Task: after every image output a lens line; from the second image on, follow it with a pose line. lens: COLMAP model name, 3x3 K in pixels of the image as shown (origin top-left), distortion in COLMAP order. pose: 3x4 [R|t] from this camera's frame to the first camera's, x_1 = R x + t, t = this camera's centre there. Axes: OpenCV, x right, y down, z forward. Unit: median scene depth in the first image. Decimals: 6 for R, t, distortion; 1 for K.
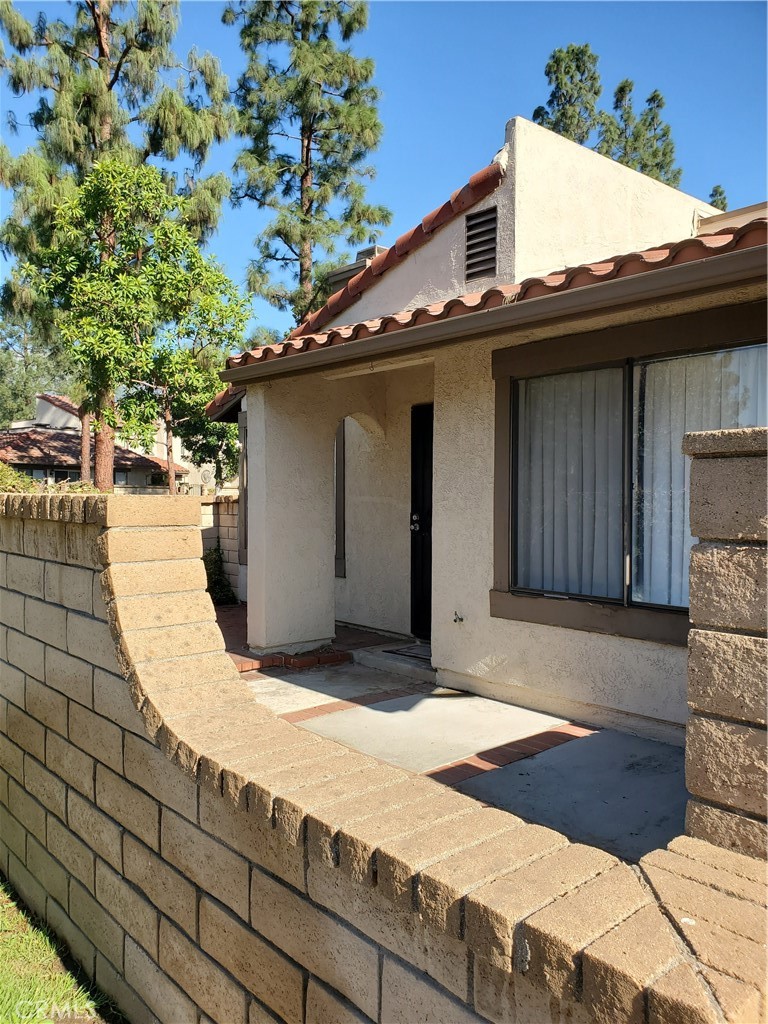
lens RADIAL K [[802.5, 0, 387.3], [0, 802.5, 514.1], [0, 0, 1]] dist [0.031674, -0.030747]
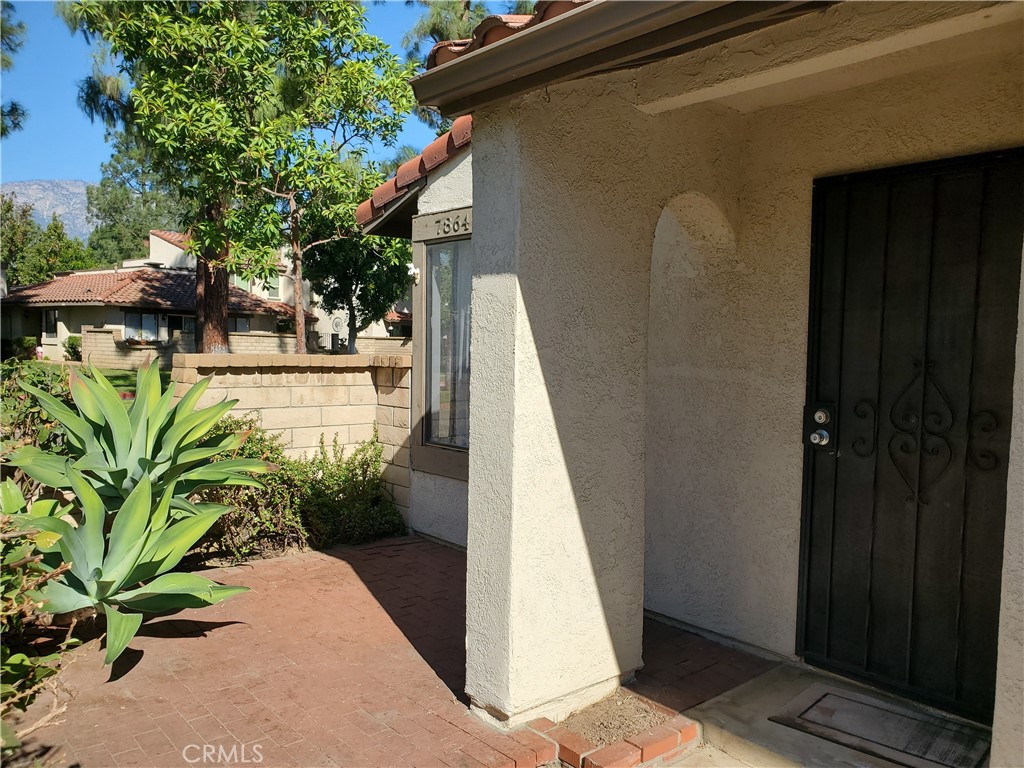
lens RADIAL K [[802.5, 0, 511.9], [0, 802.5, 384.6], [0, 0, 1]] dist [0.031674, -0.030747]
pose [[0.999846, 0.017507, -0.001117, -0.054390], [-0.017477, 0.999579, 0.023159, -0.008351], [0.001522, -0.023136, 0.999731, 0.197239]]
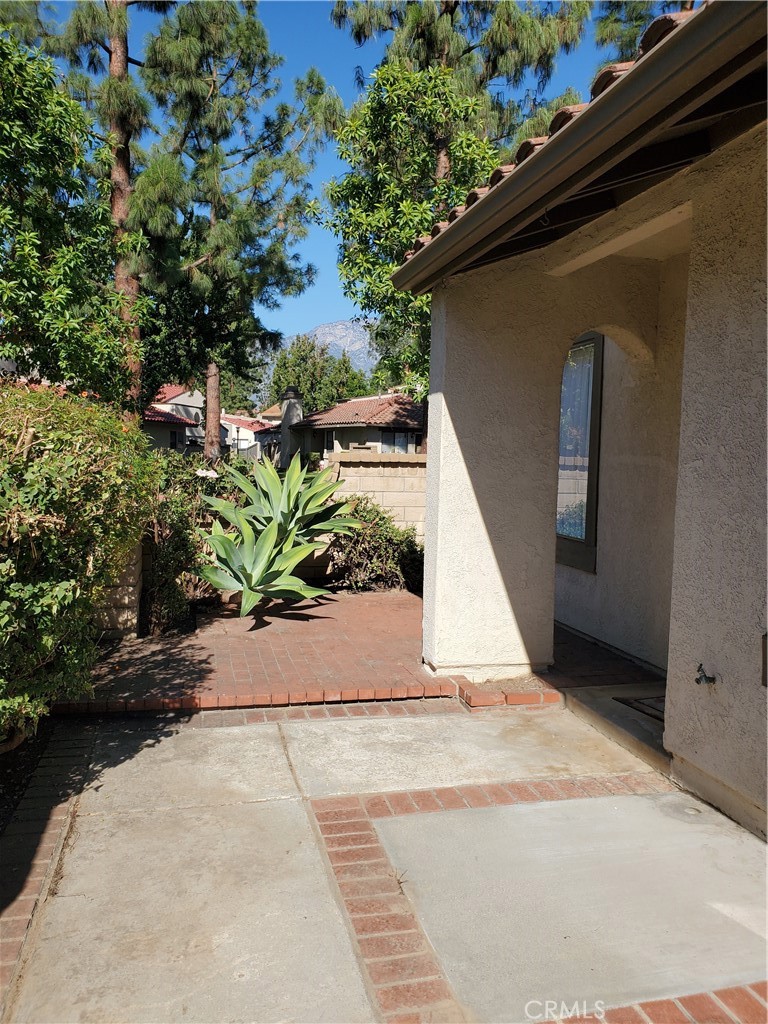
lens RADIAL K [[802.5, 0, 377.1], [0, 802.5, 513.5], [0, 0, 1]] dist [0.031674, -0.030747]
pose [[0.883000, 0.049694, -0.466734, 0.042546], [-0.030698, 0.998365, 0.048222, -0.000029], [0.468367, -0.028252, 0.883082, 0.125010]]
